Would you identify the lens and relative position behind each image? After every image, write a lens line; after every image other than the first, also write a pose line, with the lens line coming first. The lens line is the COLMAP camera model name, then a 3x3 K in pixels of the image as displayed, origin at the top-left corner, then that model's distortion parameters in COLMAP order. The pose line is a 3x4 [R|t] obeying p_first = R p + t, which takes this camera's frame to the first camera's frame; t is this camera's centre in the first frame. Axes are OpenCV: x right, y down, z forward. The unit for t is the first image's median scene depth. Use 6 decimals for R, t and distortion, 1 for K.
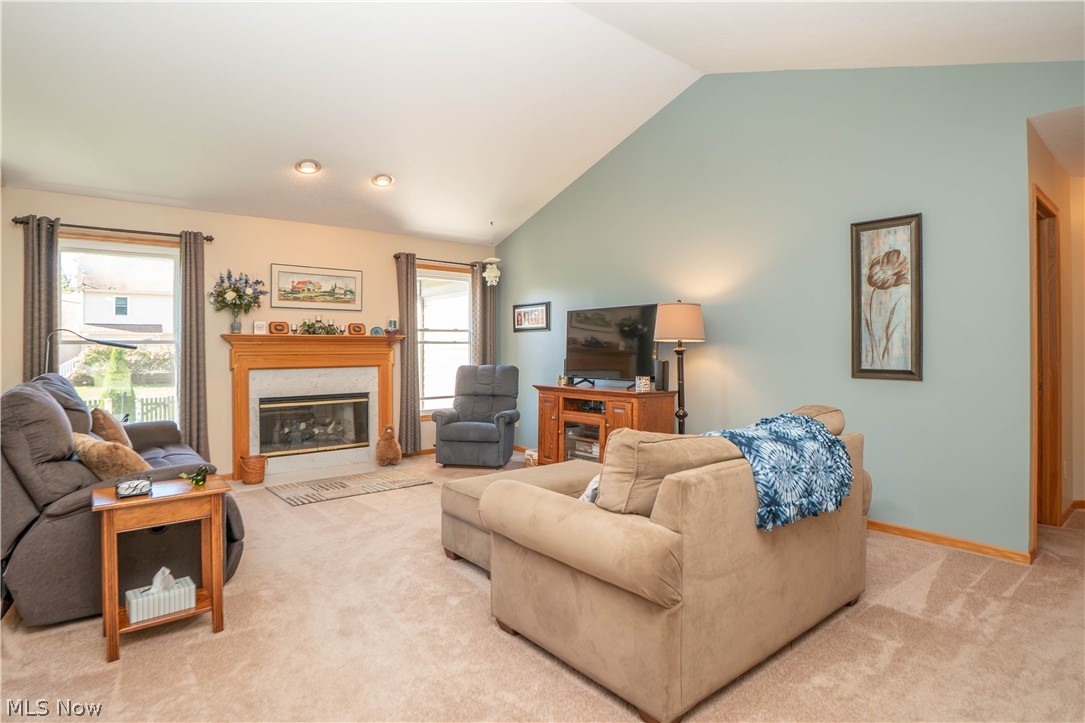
lens RADIAL K [[571.2, 0, 509.6], [0, 571.2, 341.3], [0, 0, 1]] dist [-0.055283, -0.000572]
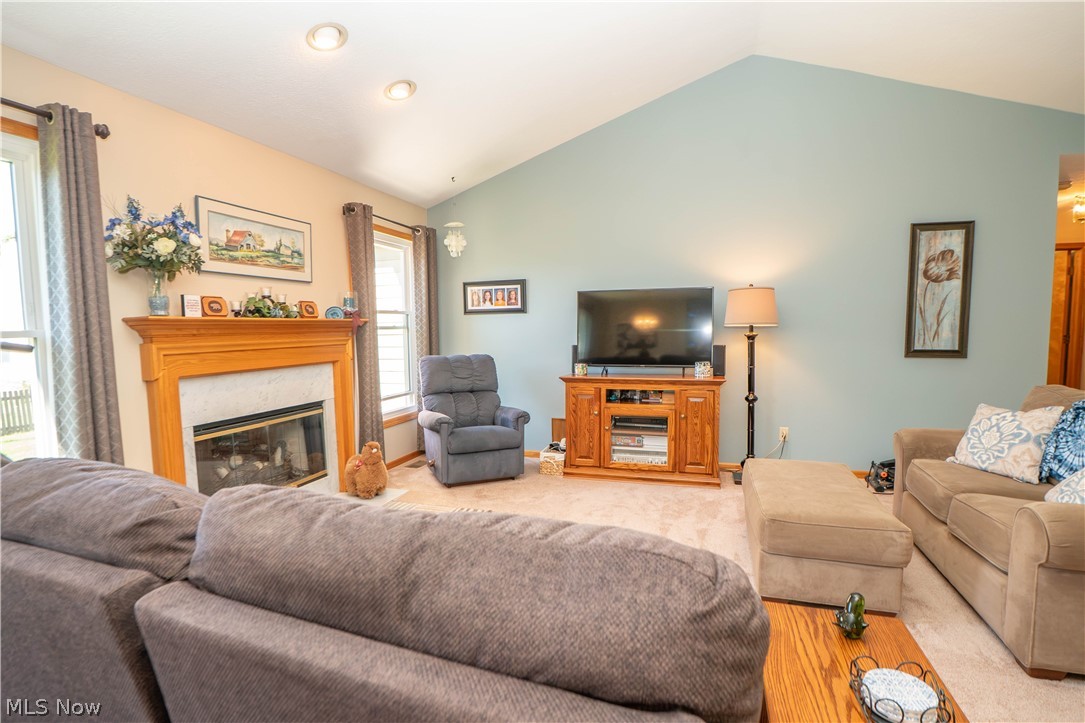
lens RADIAL K [[554.6, 0, 528.7], [0, 554.6, 365.3], [0, 0, 1]] dist [-0.033326, 0.002017]
pose [[0.830305, -0.045765, 0.555428, -0.458531], [0.002680, 0.996939, 0.078138, -0.006551], [-0.557303, -0.063390, 0.827886, 0.331811]]
